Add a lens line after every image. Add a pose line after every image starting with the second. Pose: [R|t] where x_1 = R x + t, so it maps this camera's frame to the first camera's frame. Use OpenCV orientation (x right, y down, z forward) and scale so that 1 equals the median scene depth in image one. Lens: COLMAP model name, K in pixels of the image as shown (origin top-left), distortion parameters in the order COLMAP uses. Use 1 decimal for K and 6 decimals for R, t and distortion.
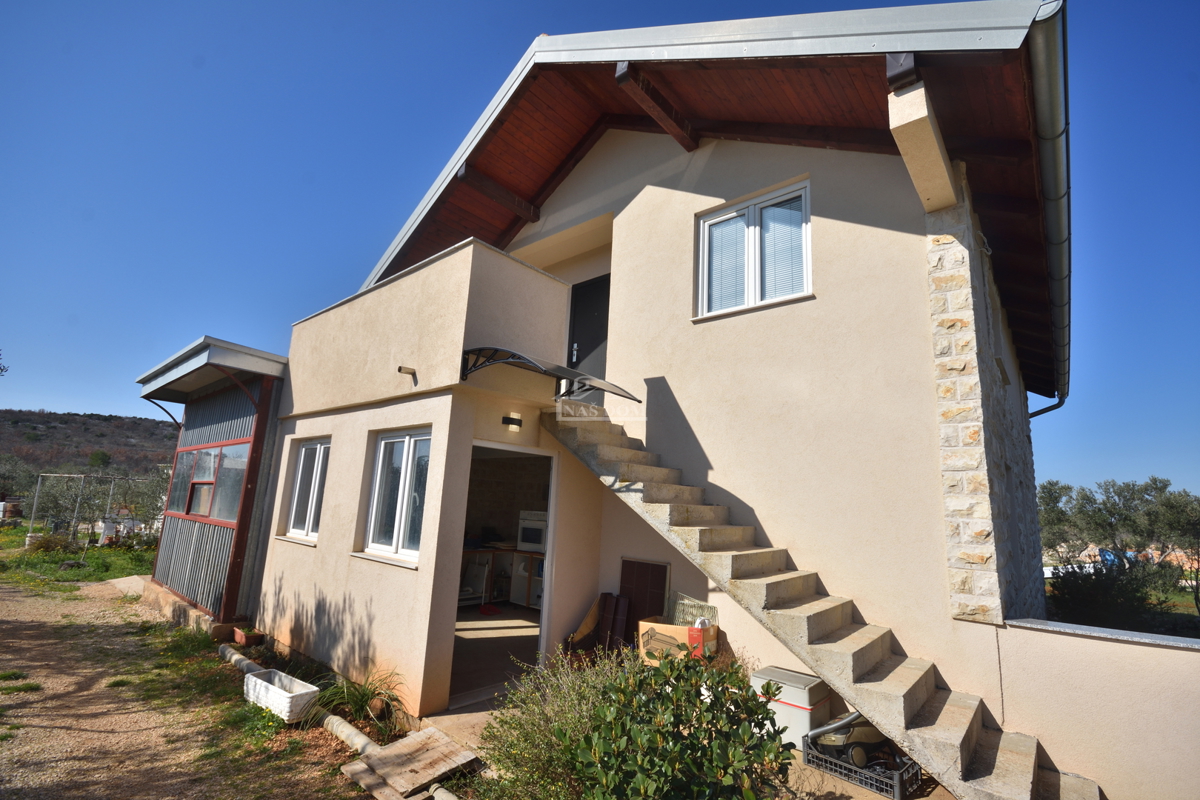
lens RADIAL K [[526.3, 0, 602.8], [0, 526.3, 409.6], [0, 0, 1]] dist [0.014795, -0.015675]
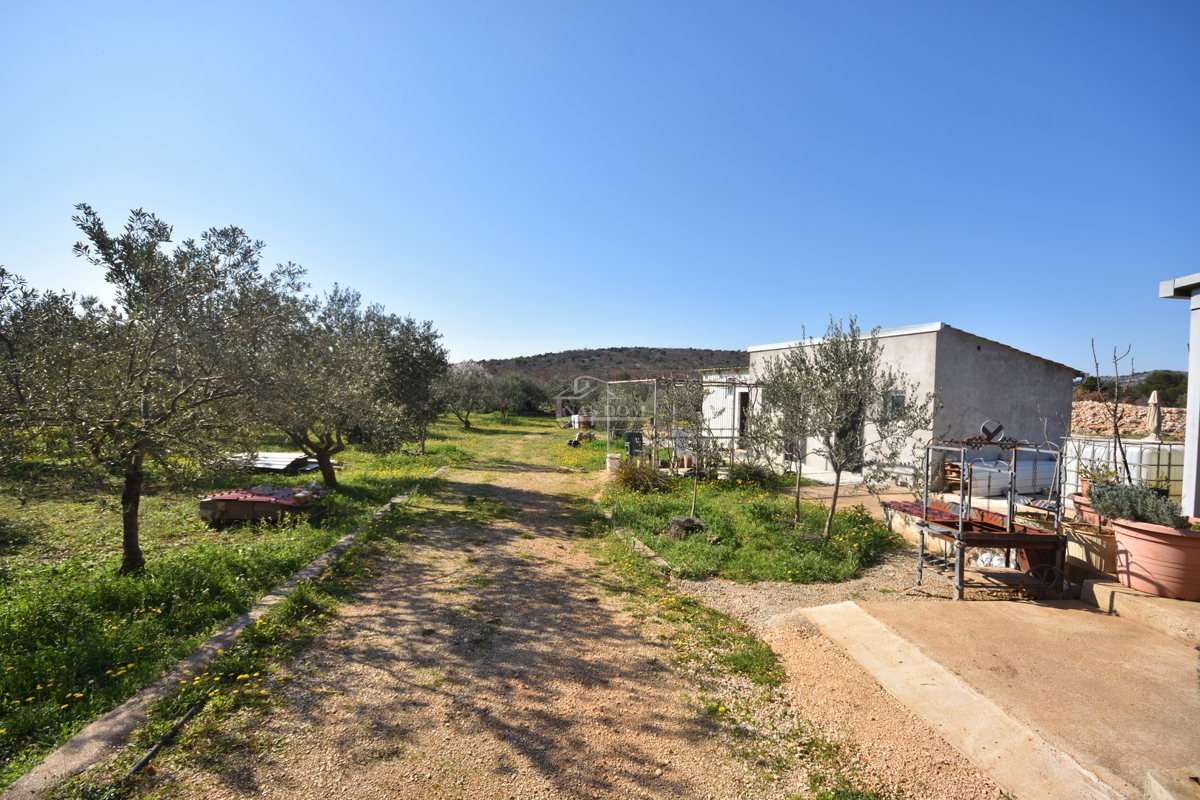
lens RADIAL K [[526.3, 0, 602.8], [0, 526.3, 409.6], [0, 0, 1]] dist [0.014795, -0.015675]
pose [[0.700826, -0.013648, -0.713202, -1.789781], [0.137515, 0.983648, 0.116305, 0.248724], [0.699952, -0.179586, 0.691243, 1.519075]]
